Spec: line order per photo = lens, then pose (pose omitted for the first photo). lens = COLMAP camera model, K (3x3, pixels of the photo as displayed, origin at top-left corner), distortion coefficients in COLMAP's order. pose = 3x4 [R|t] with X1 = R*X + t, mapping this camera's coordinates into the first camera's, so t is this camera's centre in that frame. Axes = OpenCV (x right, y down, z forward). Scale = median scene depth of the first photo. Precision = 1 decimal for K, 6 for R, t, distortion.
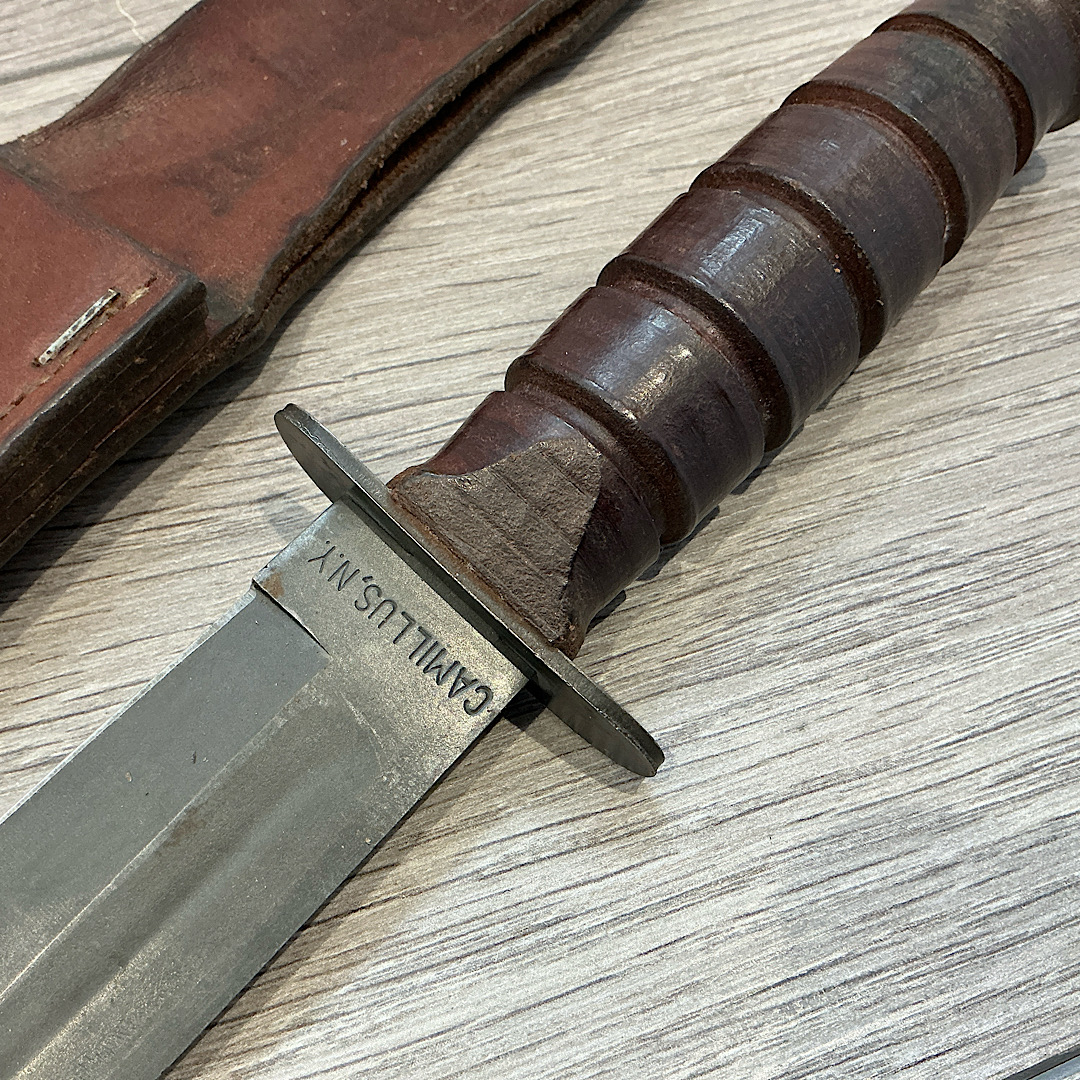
lens RADIAL K [[1216.9, 0, 534.2], [0, 1216.9, 535.7], [0, 0, 1]] dist [0.048515, 0.000000]
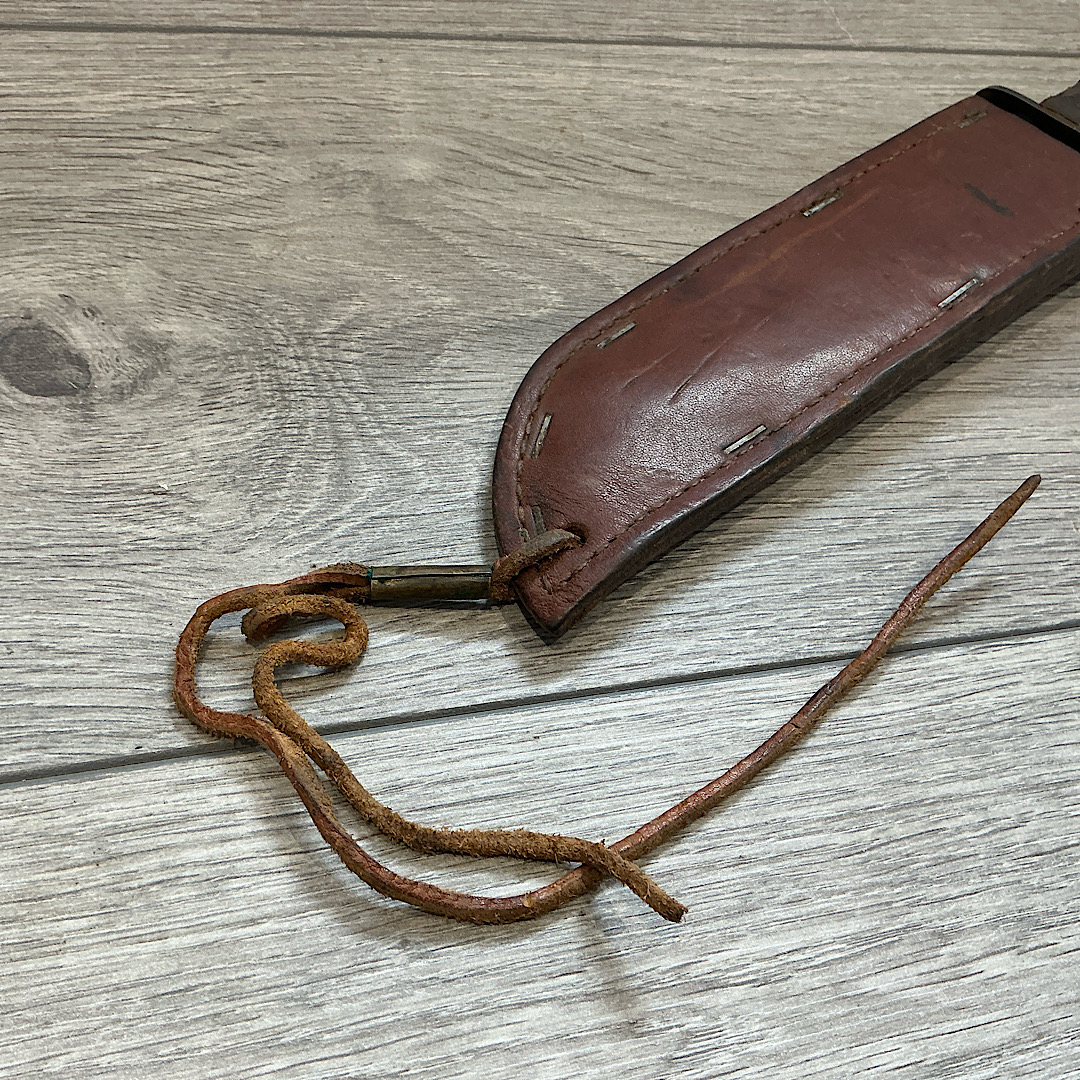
lens RADIAL K [[1216.9, 0, 532.1], [0, 1216.9, 545.5], [0, 0, 1]] dist [0.048515, 0.000000]
pose [[0.974407, 0.208516, 0.083981, -0.950263], [-0.199353, 0.974200, -0.105798, 0.709540], [-0.103874, 0.086349, 0.990835, -0.780134]]
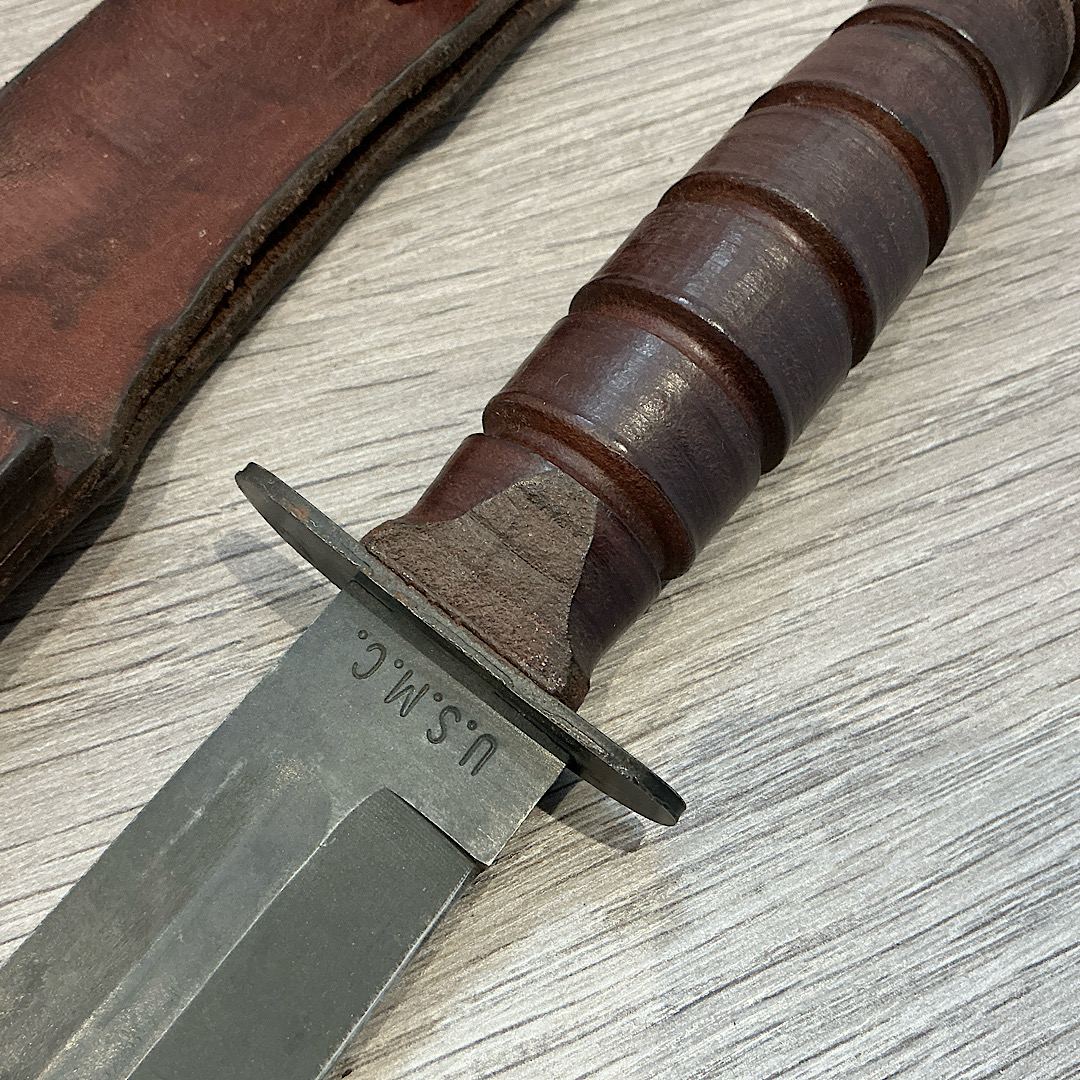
lens RADIAL K [[1216.9, 0, 534.0], [0, 1216.9, 542.8], [0, 0, 1]] dist [0.048515, 0.000000]
pose [[0.993160, -0.058710, 0.100925, -0.023078], [0.054544, 0.997561, 0.043553, -0.137211], [-0.103236, -0.037750, 0.993940, 0.103663]]
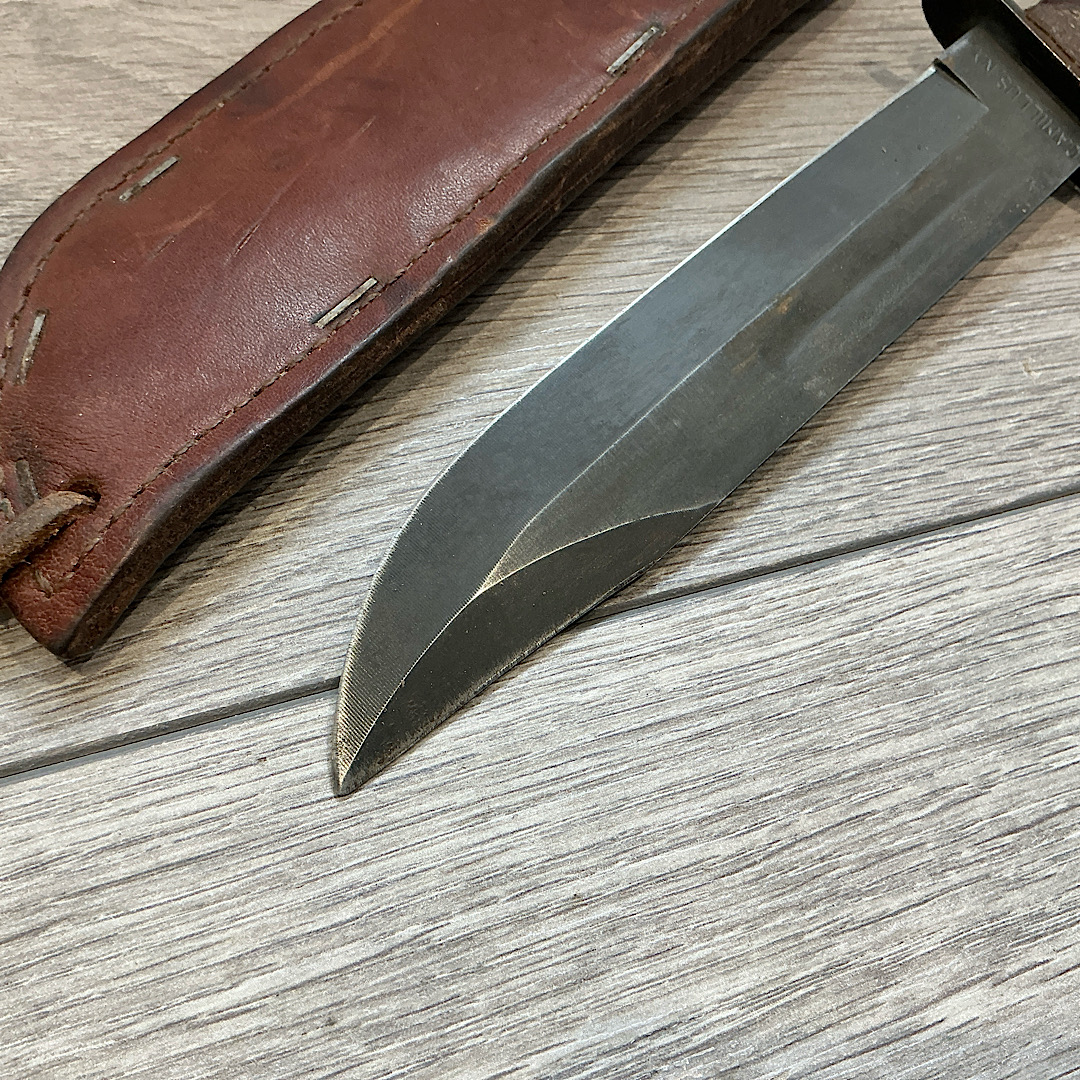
lens RADIAL K [[1216.9, 0, 528.7], [0, 1216.9, 549.4], [0, 0, 1]] dist [0.048515, 0.000000]
pose [[0.991744, 0.086166, 0.094975, -0.695811], [-0.080478, 0.994815, -0.062182, 0.658799], [-0.099840, 0.054026, 0.993536, -0.375253]]
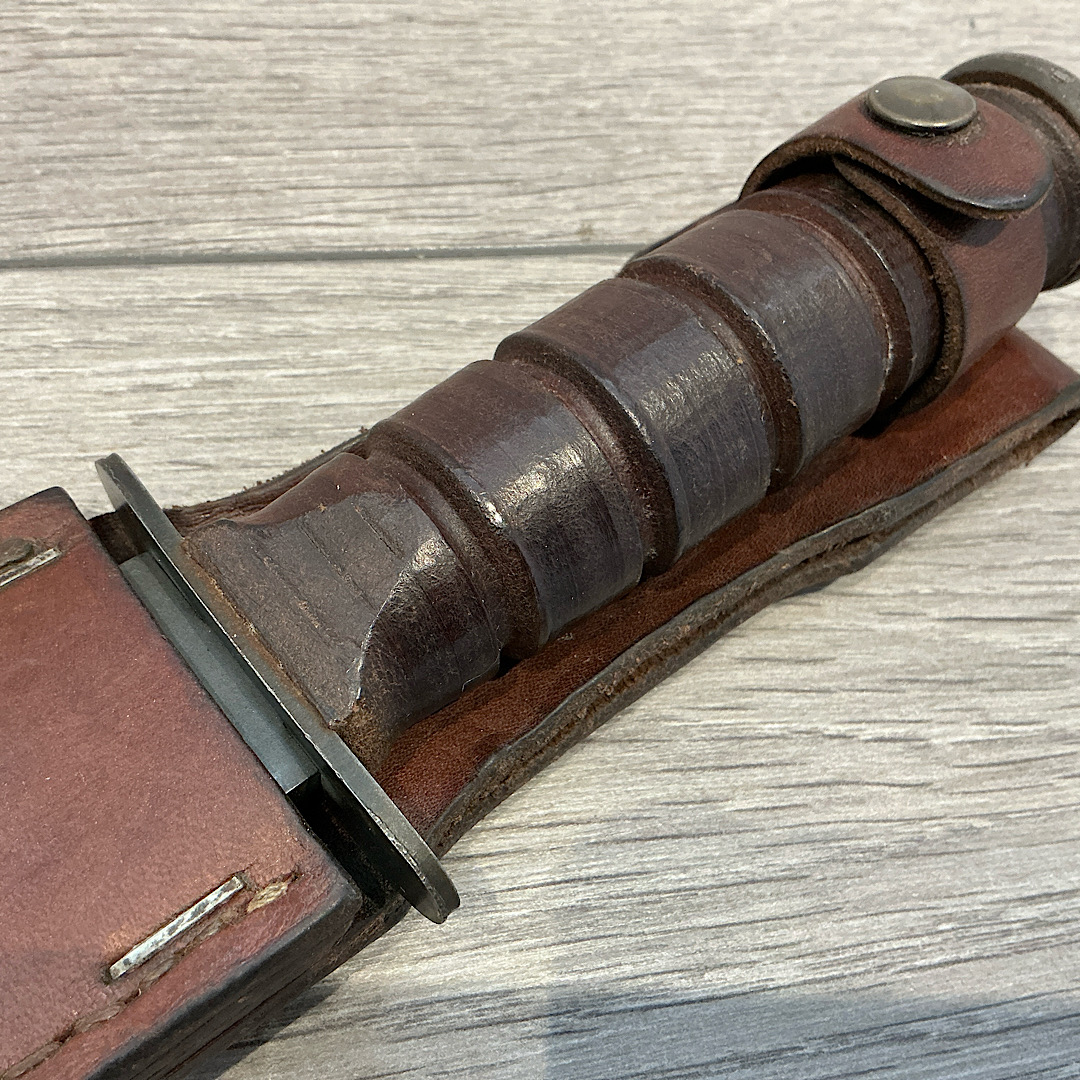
lens RADIAL K [[1216.9, 0, 526.5], [0, 1216.9, 544.7], [0, 0, 1]] dist [0.048515, 0.000000]
pose [[0.967407, 0.231686, 0.102200, -0.033299], [-0.232256, 0.972633, -0.006452, -0.367999], [-0.100898, -0.017495, 0.994743, 0.240325]]
